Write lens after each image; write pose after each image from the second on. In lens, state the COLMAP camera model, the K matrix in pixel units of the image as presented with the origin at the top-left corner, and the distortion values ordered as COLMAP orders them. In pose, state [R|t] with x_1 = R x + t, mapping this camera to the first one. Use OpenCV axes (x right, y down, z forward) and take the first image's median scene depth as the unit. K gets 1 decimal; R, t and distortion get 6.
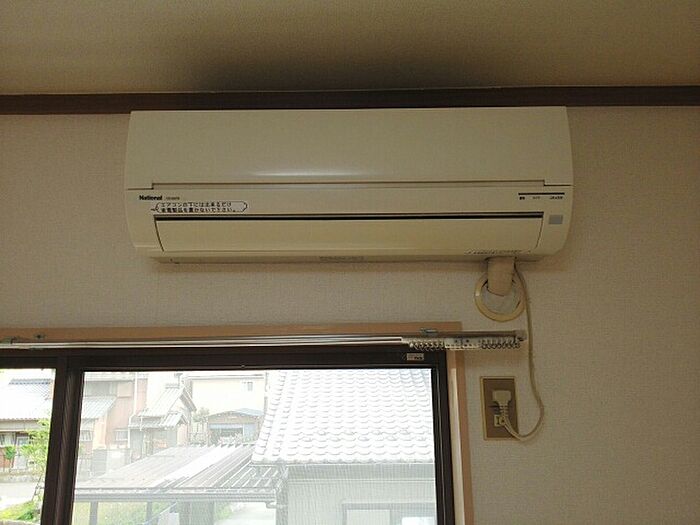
lens RADIAL K [[563.1, 0, 350.0], [0, 563.1, 262.5], [0, 0, 1]] dist [0.000940, -0.001276]
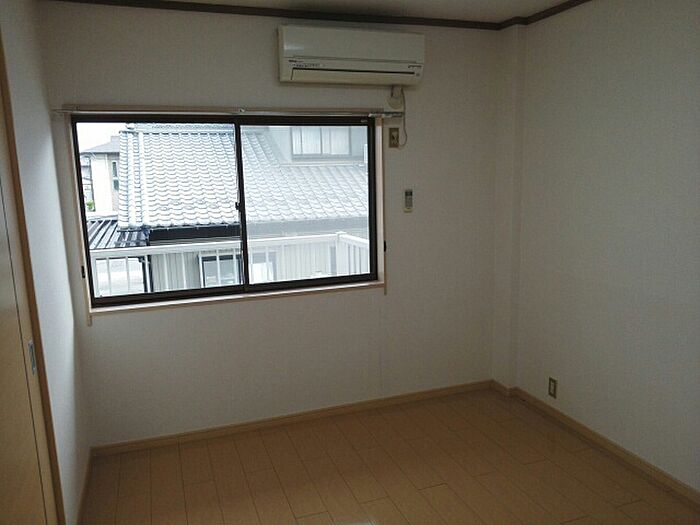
lens RADIAL K [[563.1, 0, 350.0], [0, 563.1, 262.5], [0, 0, 1]] dist [0.000940, -0.001276]
pose [[0.930585, -0.077206, 0.357843, -1.087328], [-0.061336, 0.930805, 0.360333, -0.194058], [-0.360902, -0.357269, 0.861457, -1.764633]]
